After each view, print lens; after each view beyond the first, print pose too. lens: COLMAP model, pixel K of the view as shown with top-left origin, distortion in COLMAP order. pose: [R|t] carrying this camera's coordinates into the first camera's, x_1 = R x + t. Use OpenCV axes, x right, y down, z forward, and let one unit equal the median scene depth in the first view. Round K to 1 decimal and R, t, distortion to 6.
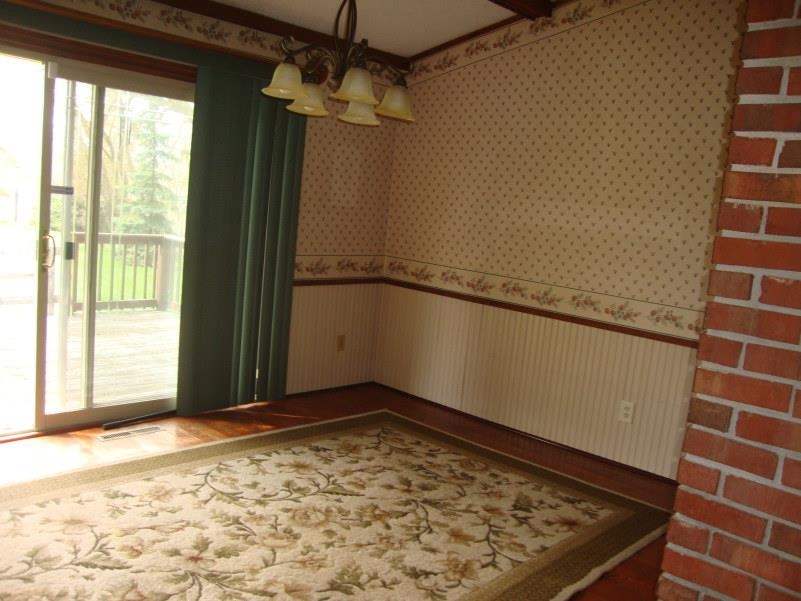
lens RADIAL K [[723.6, 0, 404.4], [0, 723.6, 305.7], [0, 0, 1]] dist [-0.107992, 0.018861]
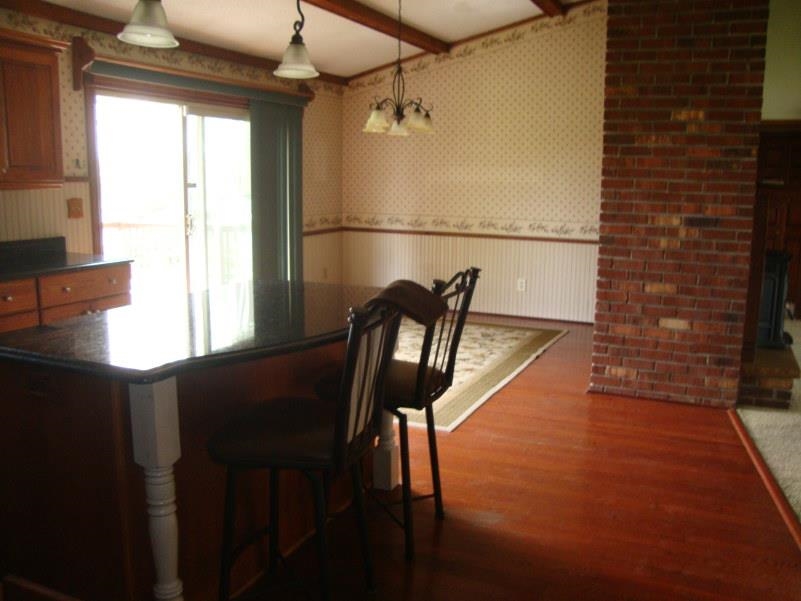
lens RADIAL K [[723.6, 0, 398.0], [0, 723.6, 298.5], [0, 0, 1]] dist [-0.107992, 0.018861]
pose [[0.951574, -0.133639, 0.276855, -0.429792], [0.122076, 0.990785, 0.058669, 0.040046], [-0.282144, -0.022031, 0.959119, -0.548451]]
